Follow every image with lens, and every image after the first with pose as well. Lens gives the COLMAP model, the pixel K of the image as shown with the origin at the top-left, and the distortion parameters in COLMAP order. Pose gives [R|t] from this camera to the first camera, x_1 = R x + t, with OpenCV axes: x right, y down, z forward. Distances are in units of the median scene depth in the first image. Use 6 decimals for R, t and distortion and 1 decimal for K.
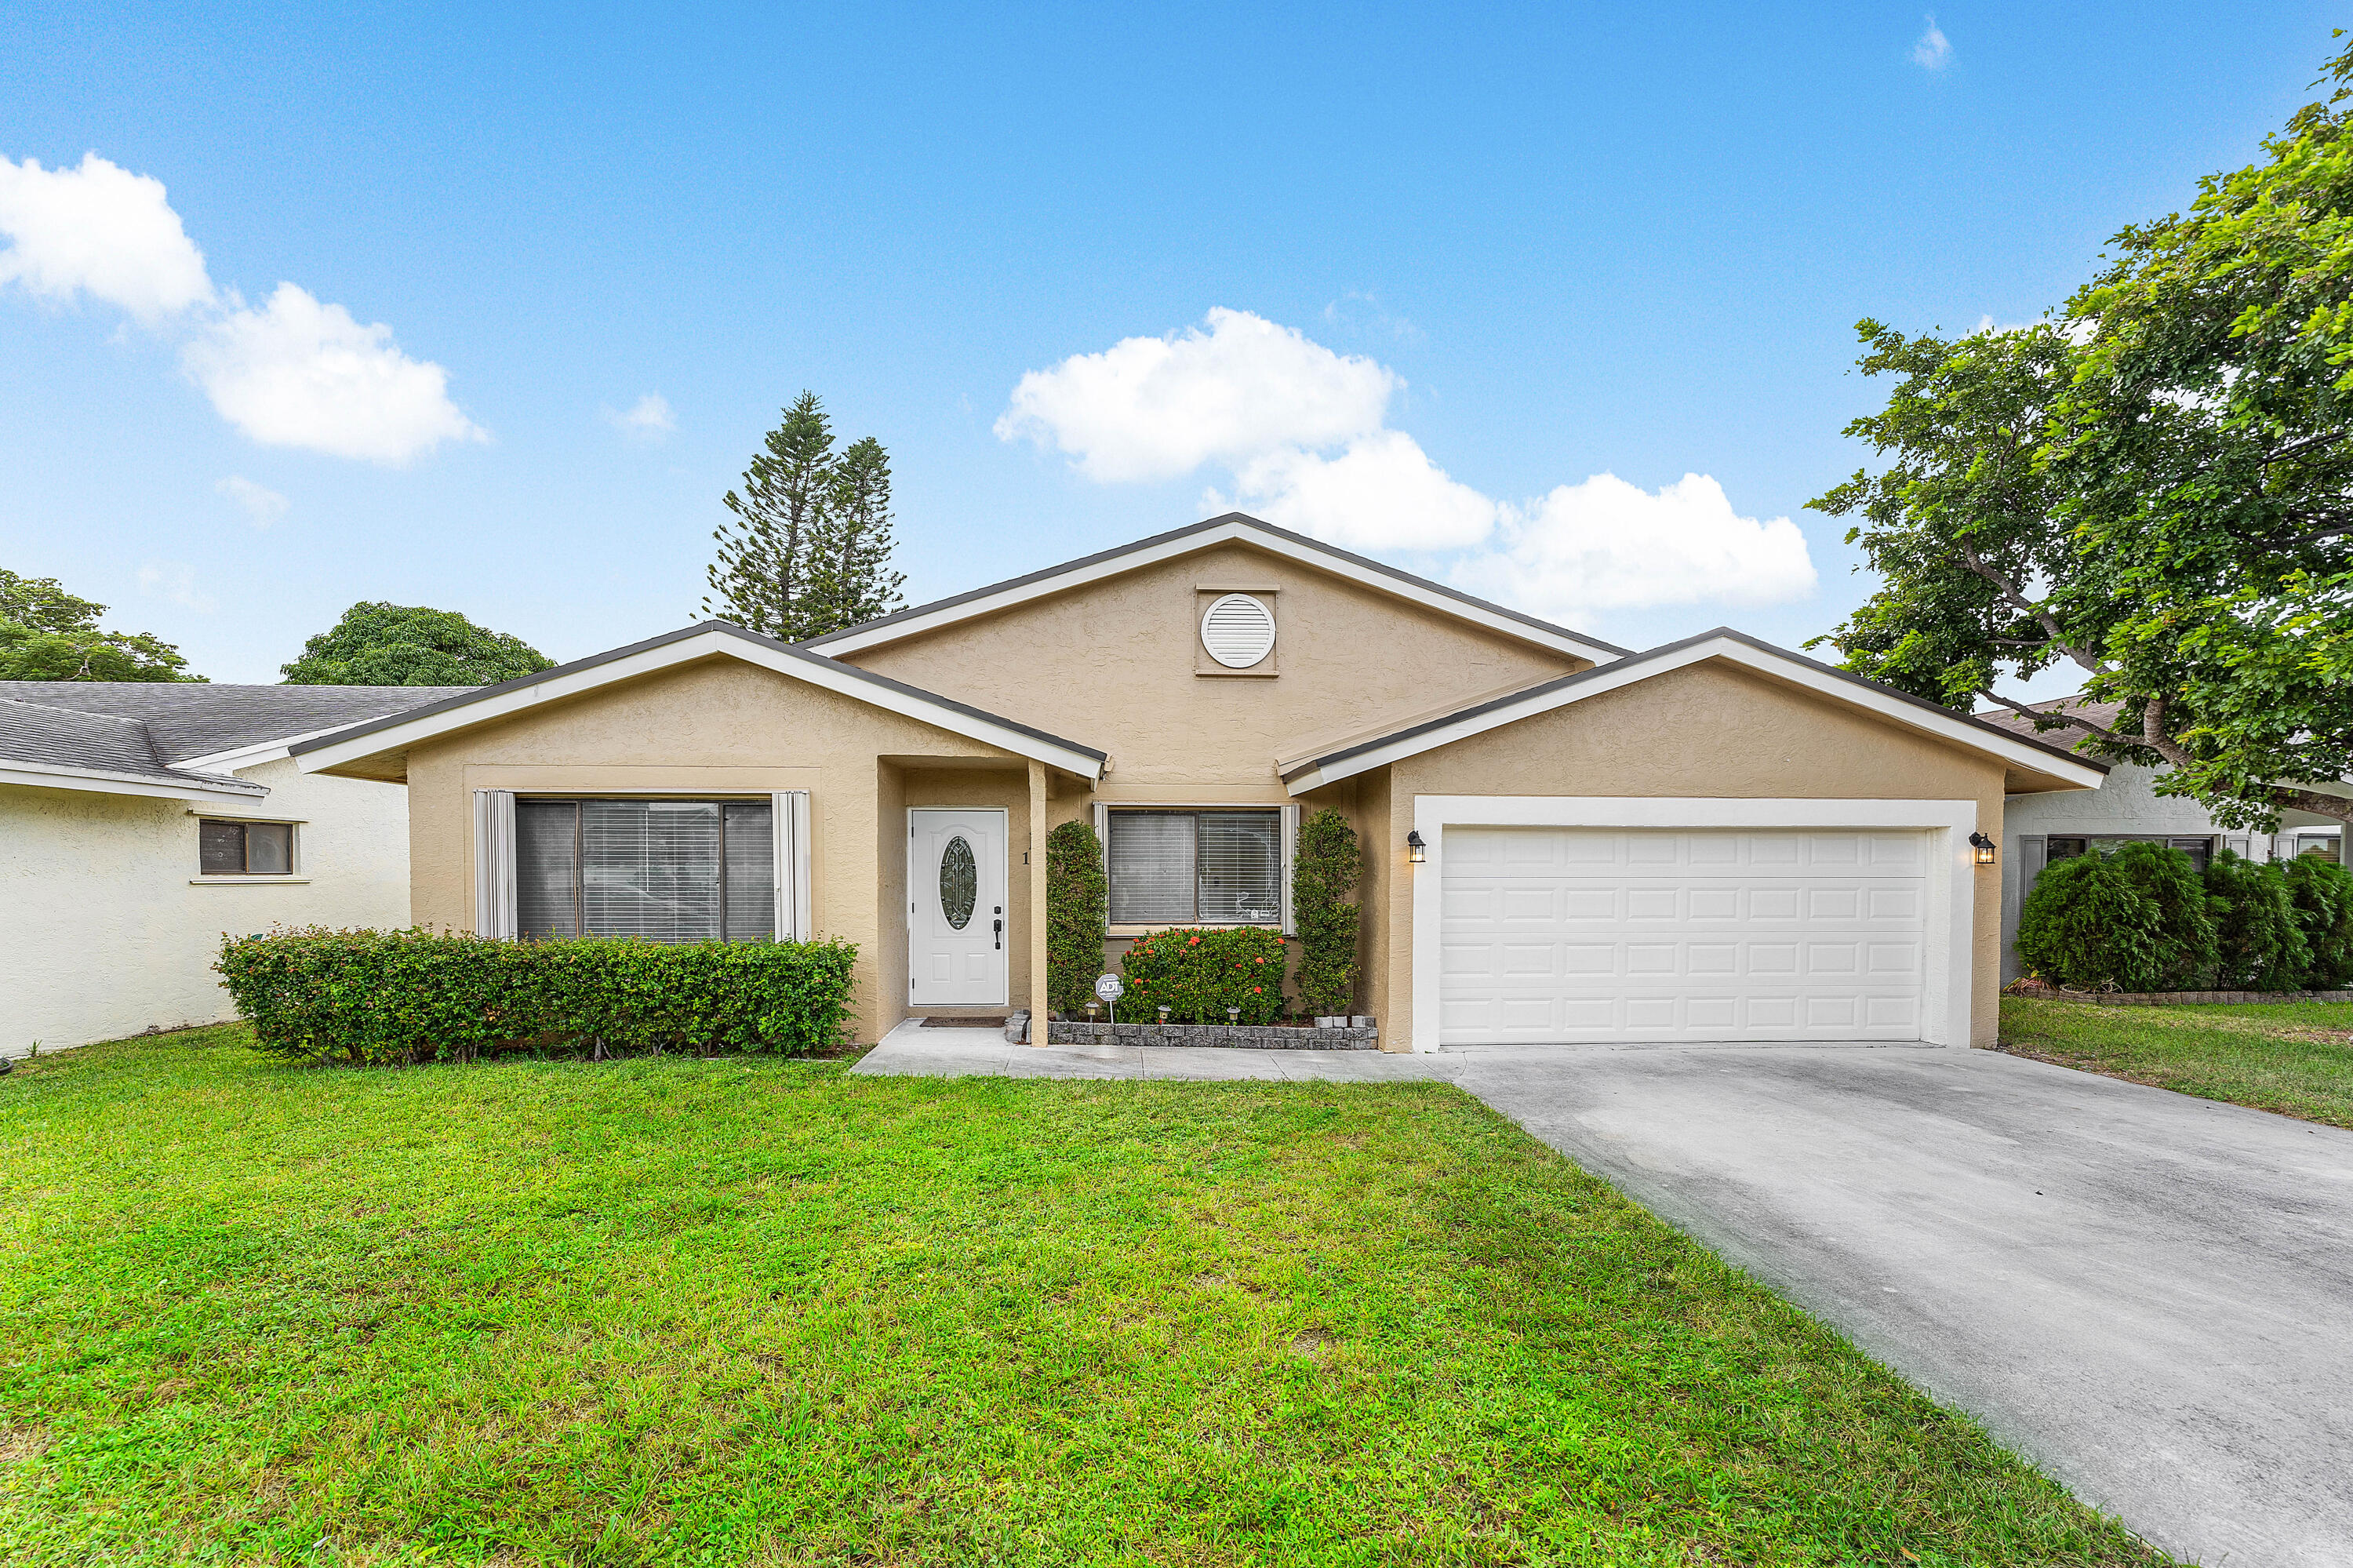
lens RADIAL K [[968.8, 0, 1080.7], [0, 968.8, 824.3], [0, 0, 1]] dist [0.002399, -0.000508]
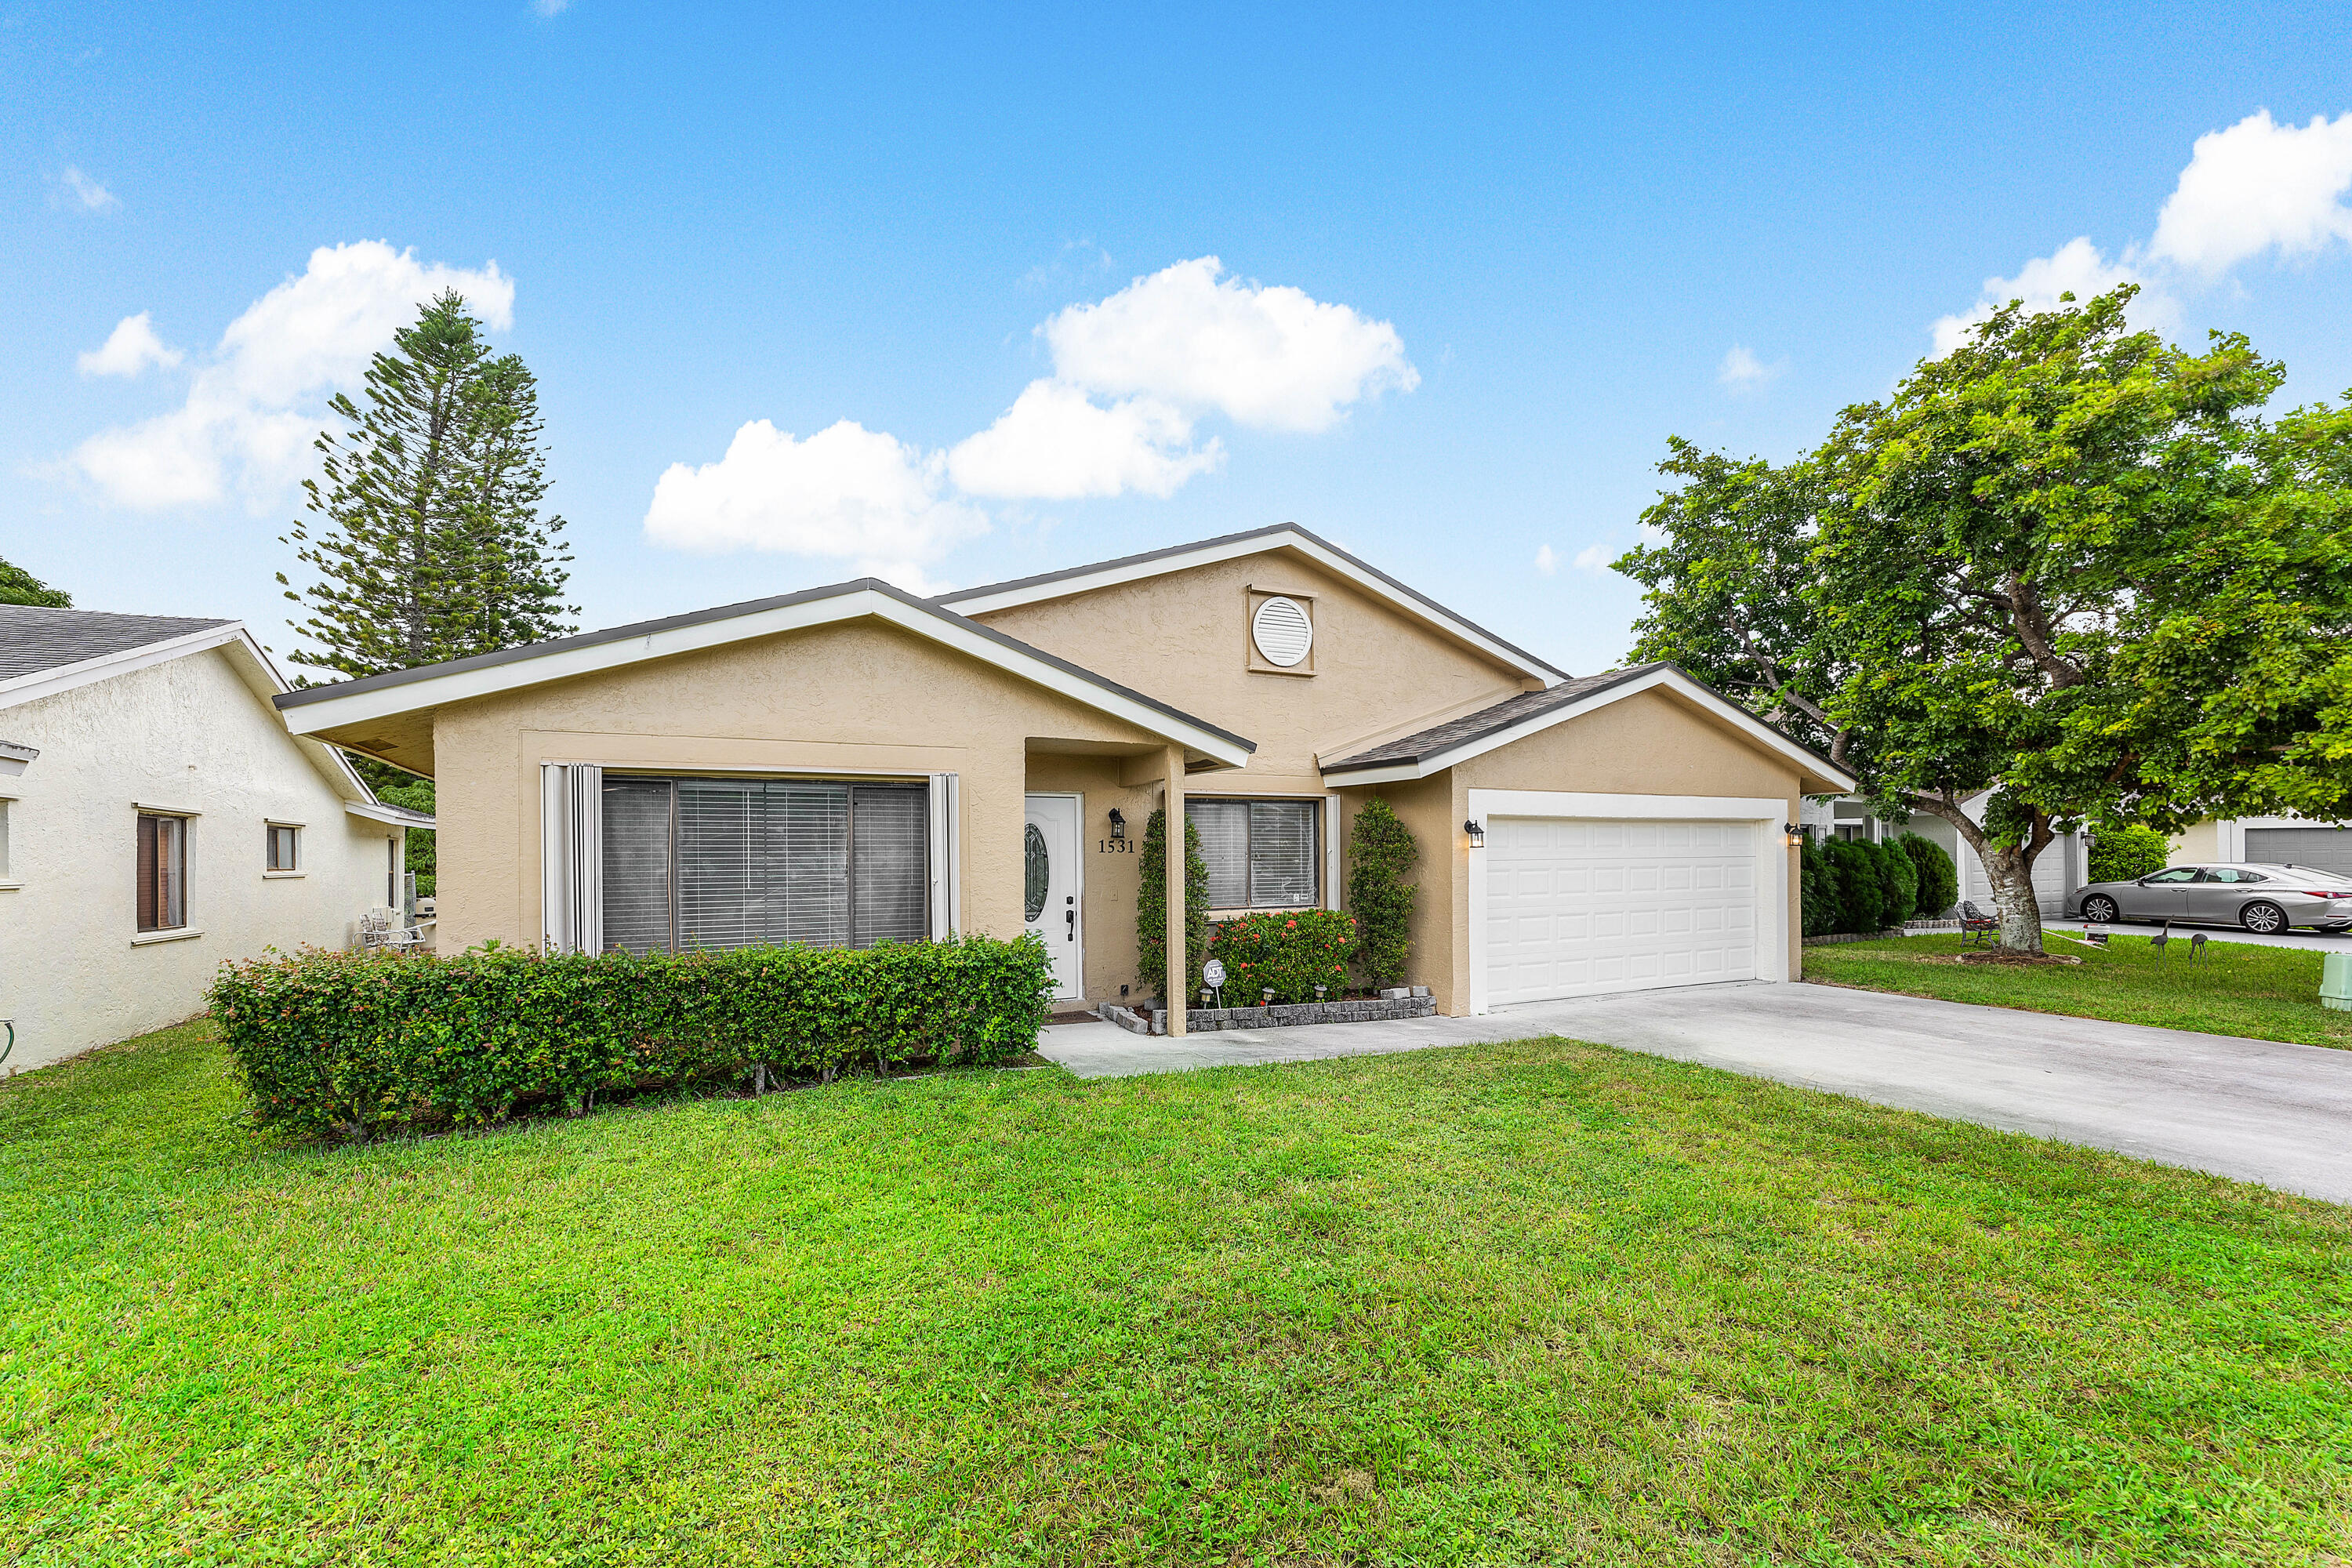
lens RADIAL K [[968.4, 0, 1163.5], [0, 968.4, 780.1], [0, 0, 1]] dist [0.002399, -0.000508]
pose [[0.923561, 0.019546, 0.382953, -0.396423], [-0.007159, 0.999405, -0.033745, 0.000812], [-0.383384, 0.028424, 0.923151, 0.074918]]
